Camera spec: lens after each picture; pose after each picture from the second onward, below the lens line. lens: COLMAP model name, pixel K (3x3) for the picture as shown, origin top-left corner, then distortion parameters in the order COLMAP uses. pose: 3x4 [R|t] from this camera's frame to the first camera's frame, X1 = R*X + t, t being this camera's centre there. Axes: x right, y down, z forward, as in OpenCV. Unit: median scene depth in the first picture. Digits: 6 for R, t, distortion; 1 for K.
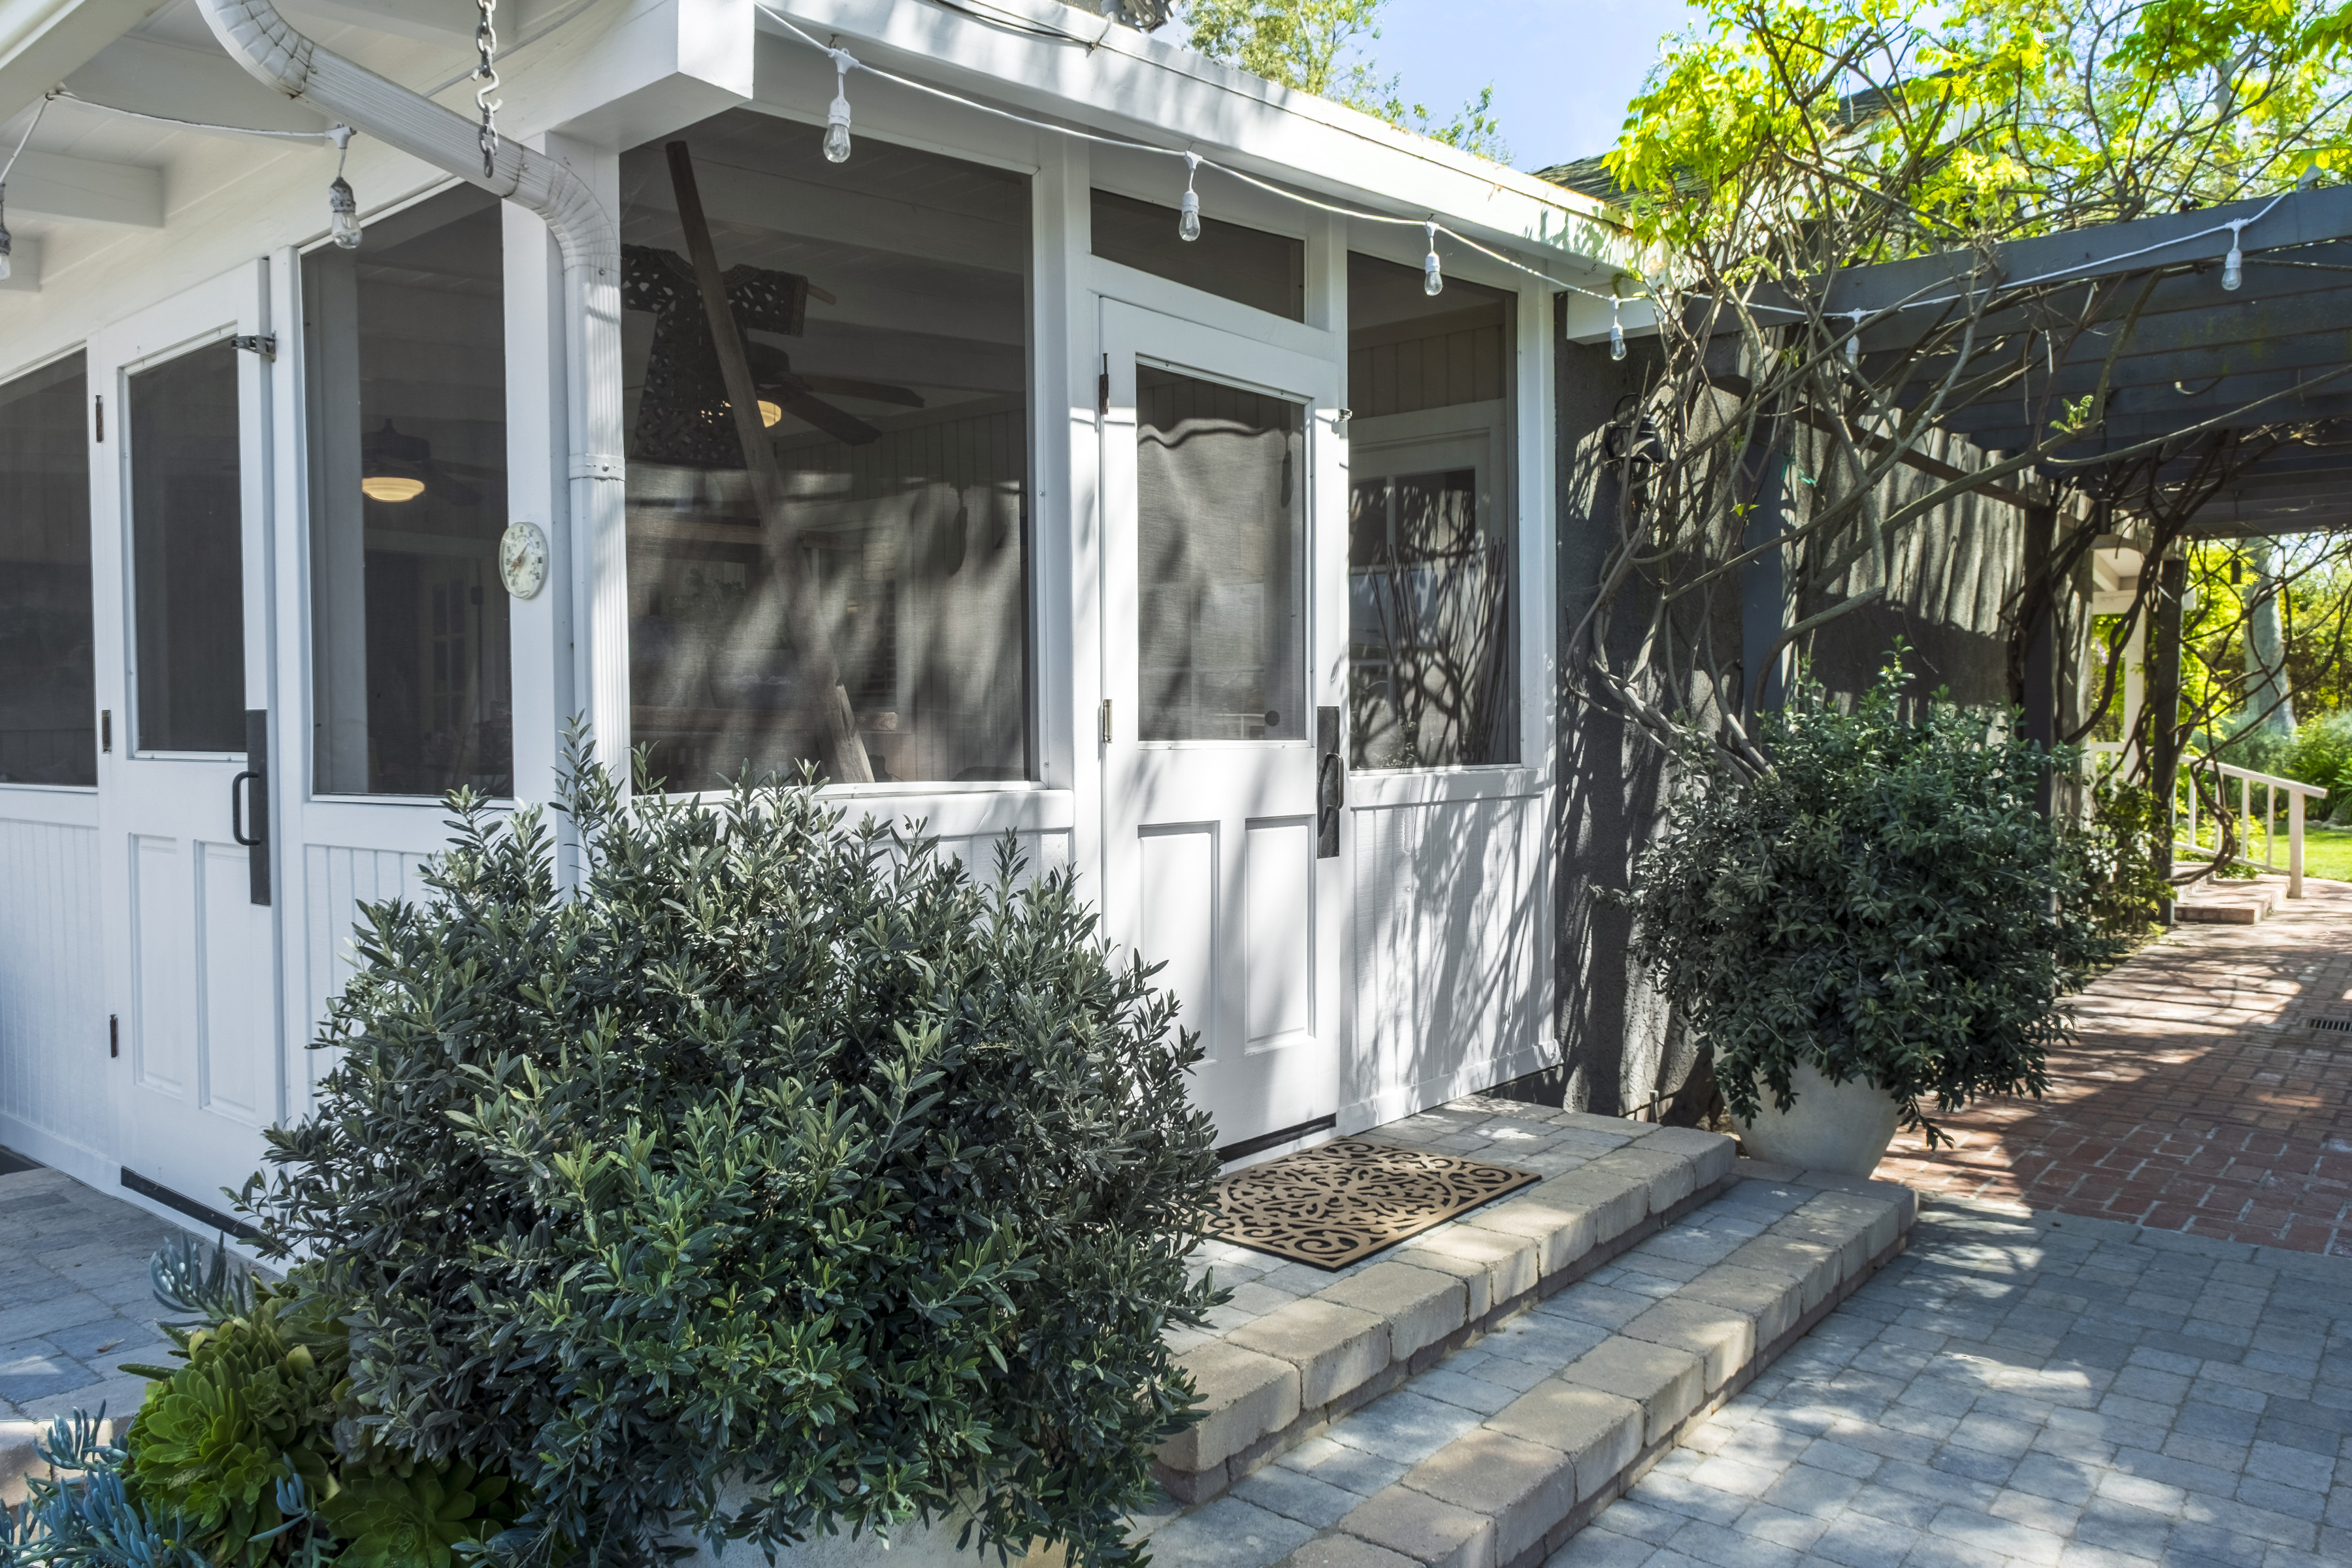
lens RADIAL K [[1655.3, 0, 1176.0], [0, 1655.3, 784.0], [0, 0, 1]] dist [-0.017342, -0.000125]
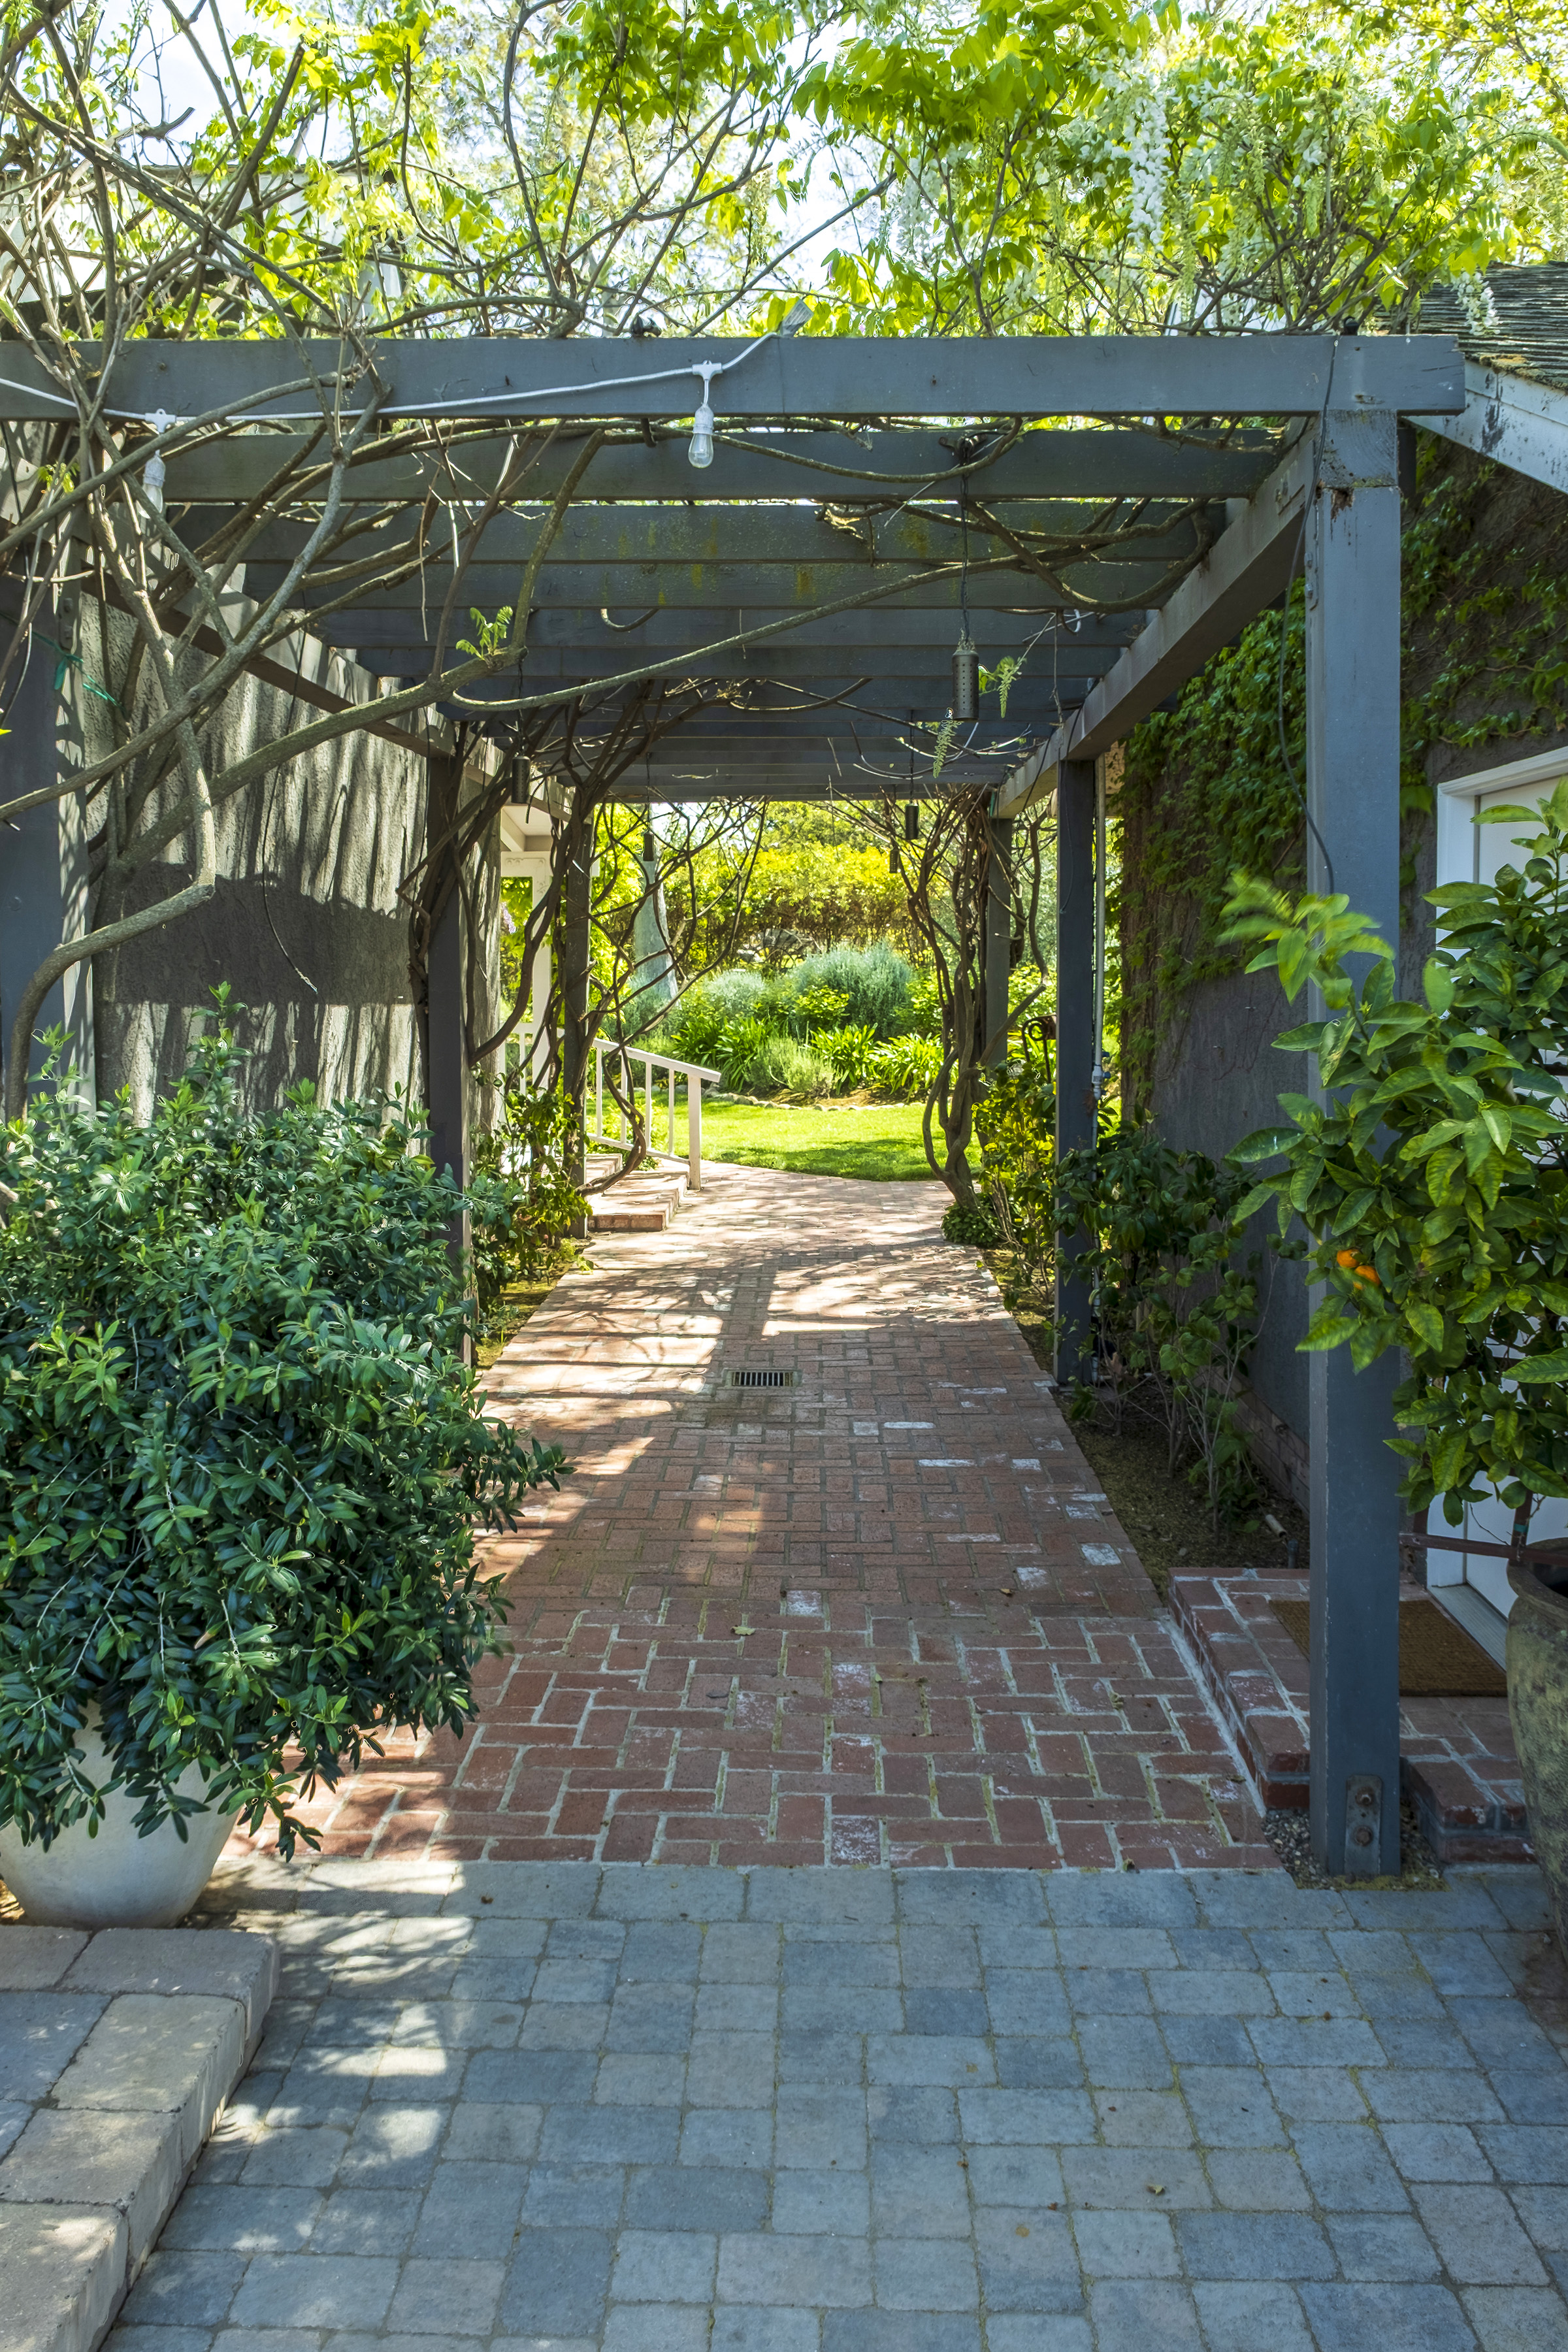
lens RADIAL K [[2067.6, 0, 784.0], [0, 2067.6, 1176.0], [0, 0, 1]] dist [-0.000071, -0.004520]
pose [[0.799641, -0.040063, 0.599141, 0.073292], [0.008066, 0.998398, 0.055995, -0.029043], [-0.600425, -0.039943, 0.798683, 0.140232]]
